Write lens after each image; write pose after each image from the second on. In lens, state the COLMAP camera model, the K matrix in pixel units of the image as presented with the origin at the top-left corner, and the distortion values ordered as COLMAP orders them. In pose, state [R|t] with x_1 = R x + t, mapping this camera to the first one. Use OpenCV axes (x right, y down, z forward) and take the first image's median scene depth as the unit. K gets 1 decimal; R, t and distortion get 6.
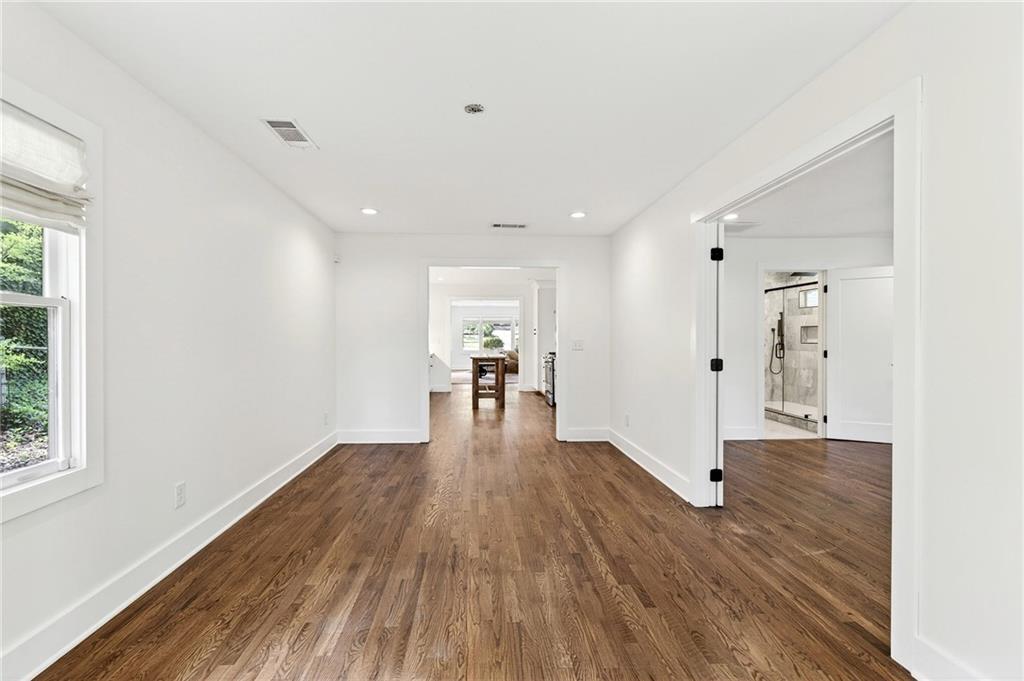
lens RADIAL K [[466.5, 0, 517.2], [0, 466.5, 339.2], [0, 0, 1]] dist [0.009130, -0.002153]
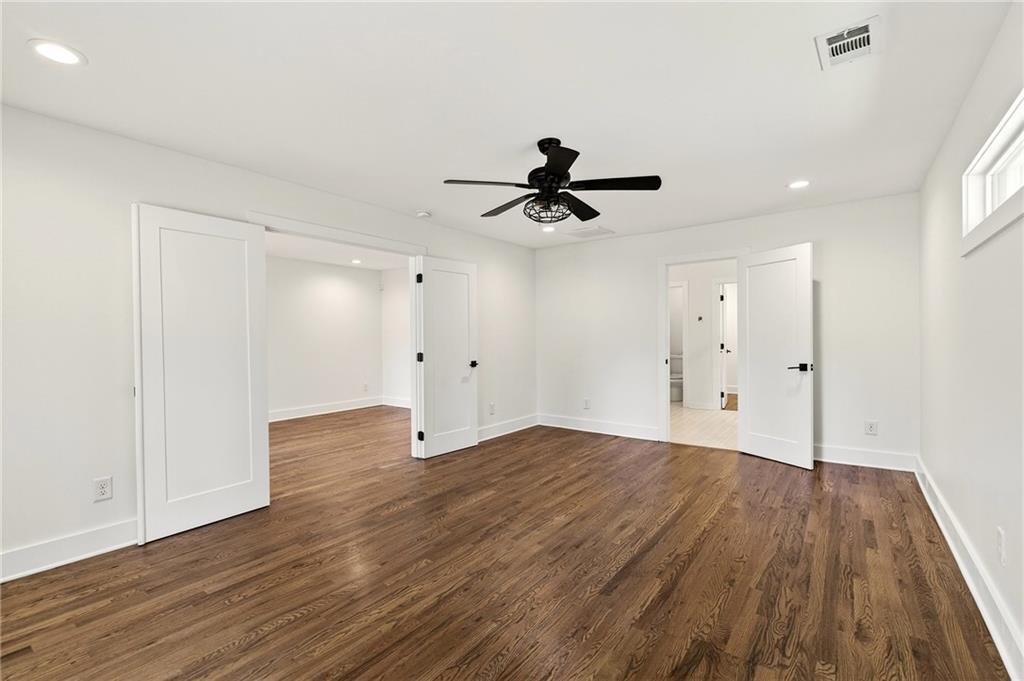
lens RADIAL K [[466.5, 0, 499.2], [0, 466.5, 344.1], [0, 0, 1]] dist [0.009130, -0.002153]
pose [[0.752079, 0.001079, -0.659072, 1.542318], [0.008541, 0.999899, 0.011384, 0.001119], [0.659018, -0.014191, 0.751994, 0.106483]]
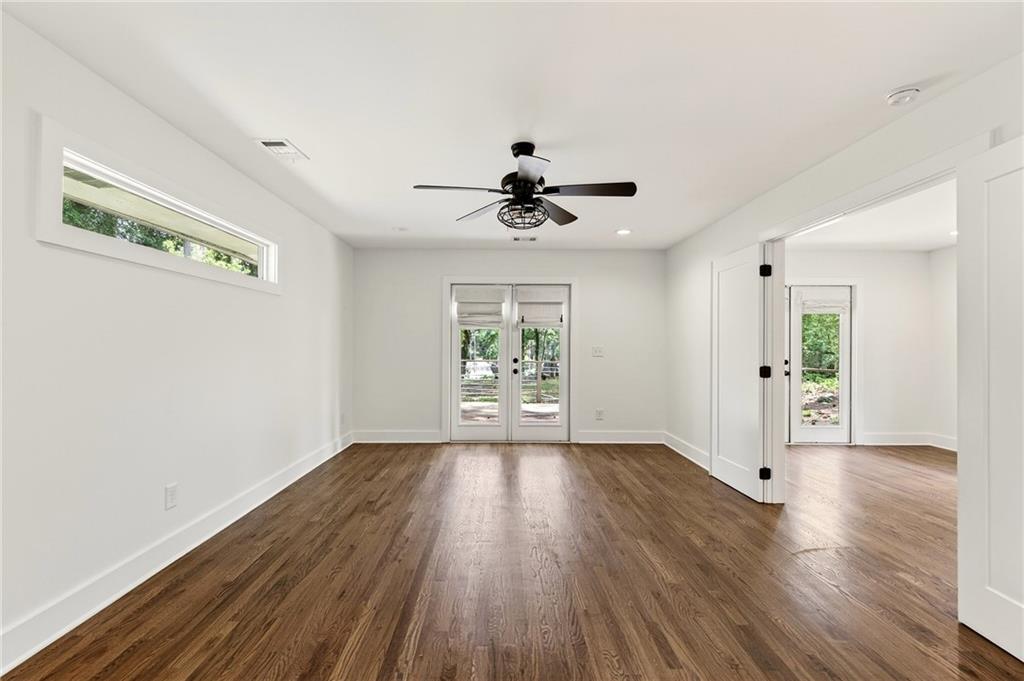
lens RADIAL K [[466.5, 0, 503.6], [0, 466.5, 343.0], [0, 0, 1]] dist [0.009130, -0.002153]
pose [[-0.997644, -0.008479, 0.068074, 1.013261], [-0.008931, 0.999940, -0.006330, -0.000633], [-0.068016, -0.006923, -0.997660, 1.683111]]
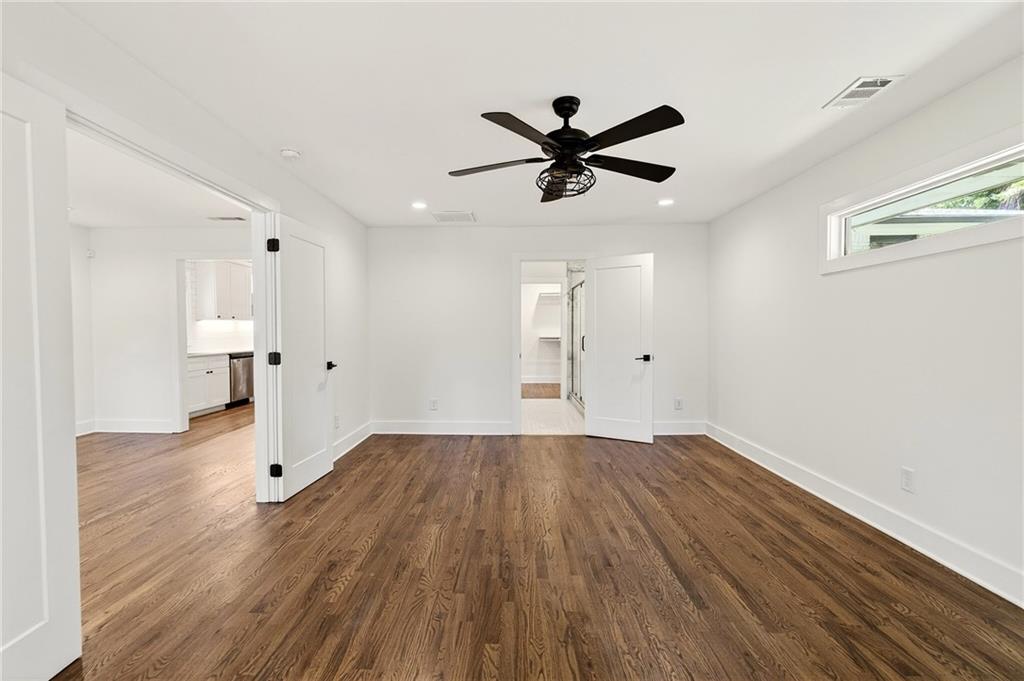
lens RADIAL K [[466.5, 0, 506.4], [0, 466.5, 342.2], [0, 0, 1]] dist [0.009130, -0.002153]
pose [[0.995757, -0.001513, -0.092009, 1.011188], [0.003457, 0.999774, 0.020977, 0.001711], [0.091957, -0.021206, 0.995537, 0.070455]]
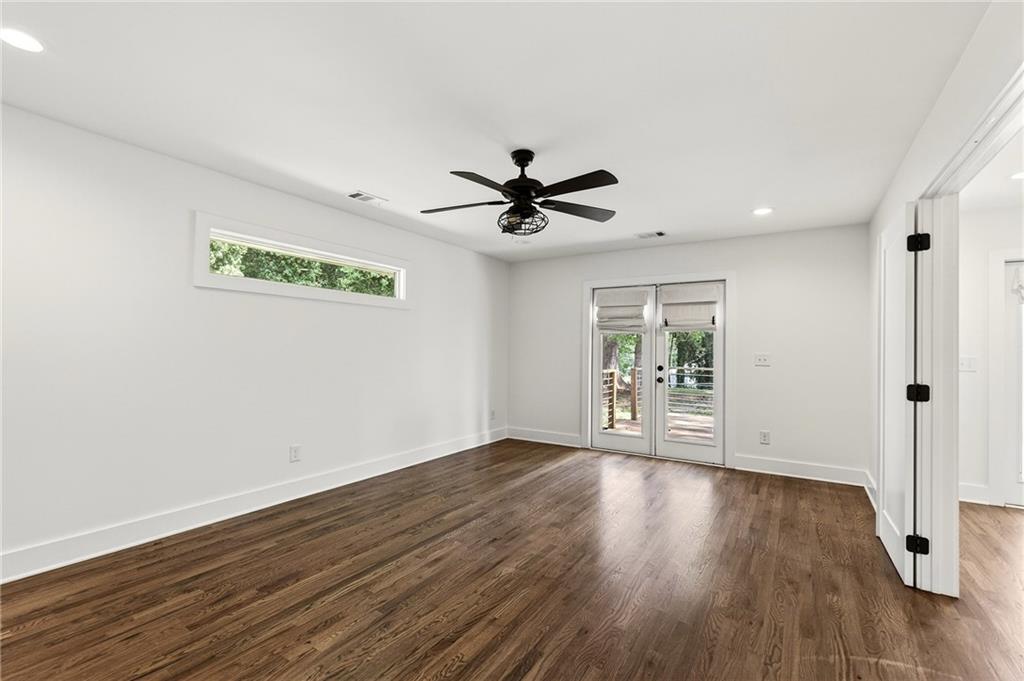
lens RADIAL K [[466.5, 0, 496.3], [0, 466.5, 342.9], [0, 0, 1]] dist [0.009130, -0.002153]
pose [[-0.793312, -0.005681, 0.608789, 0.549024], [-0.015812, 0.999811, -0.011274, -0.005190], [-0.608610, -0.018570, -0.793252, 1.539002]]
